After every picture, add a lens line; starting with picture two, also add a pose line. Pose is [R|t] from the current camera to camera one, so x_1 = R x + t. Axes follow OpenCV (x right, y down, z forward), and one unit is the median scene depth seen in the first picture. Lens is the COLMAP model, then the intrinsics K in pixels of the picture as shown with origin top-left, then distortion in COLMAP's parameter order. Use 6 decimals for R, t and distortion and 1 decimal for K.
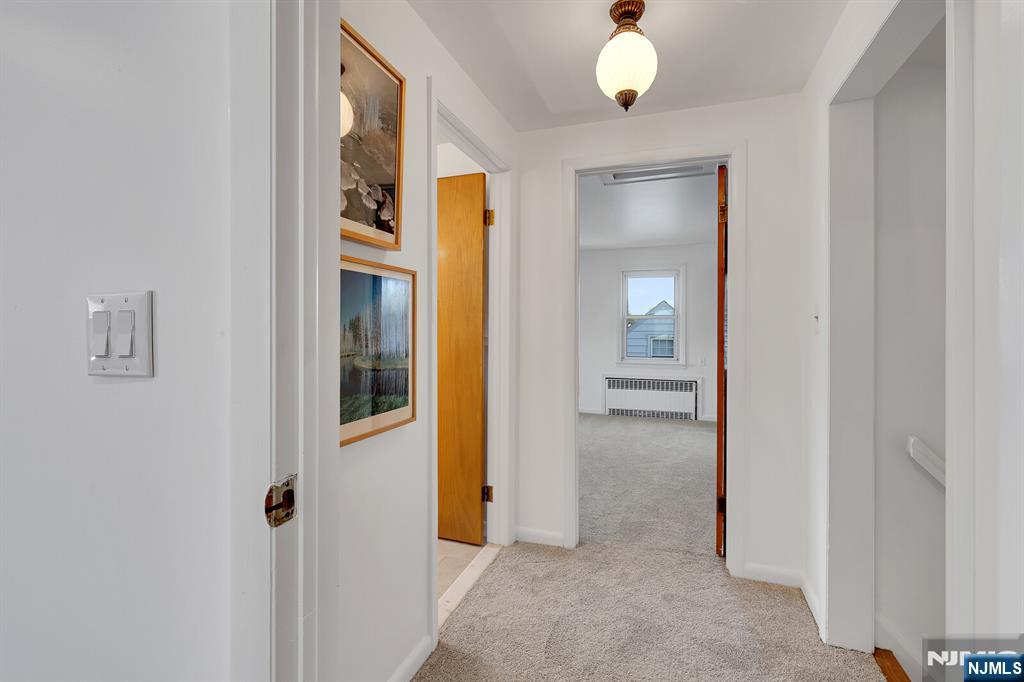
lens RADIAL K [[437.9, 0, 506.6], [0, 437.9, 341.3], [0, 0, 1]] dist [-0.000376, -0.000014]
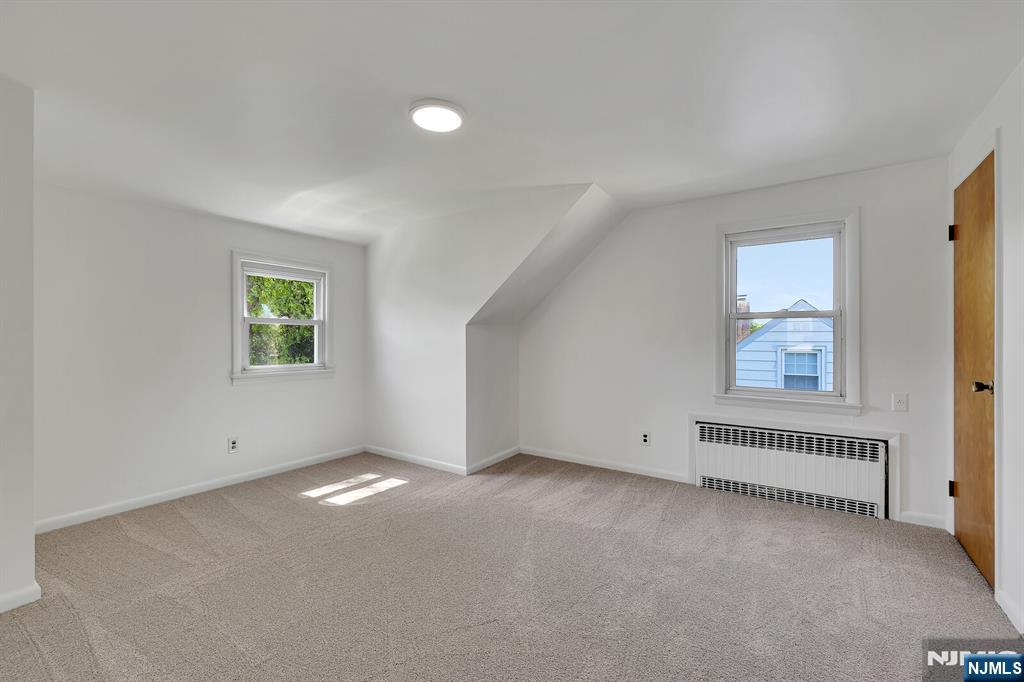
lens RADIAL K [[437.9, 0, 506.6], [0, 437.9, 341.3], [0, 0, 1]] dist [-0.000376, -0.000014]
pose [[0.970815, 0.000057, -0.239829, 0.127184], [-0.005812, 0.999712, -0.023291, -0.007309], [0.239758, 0.024005, 0.970536, 0.392653]]
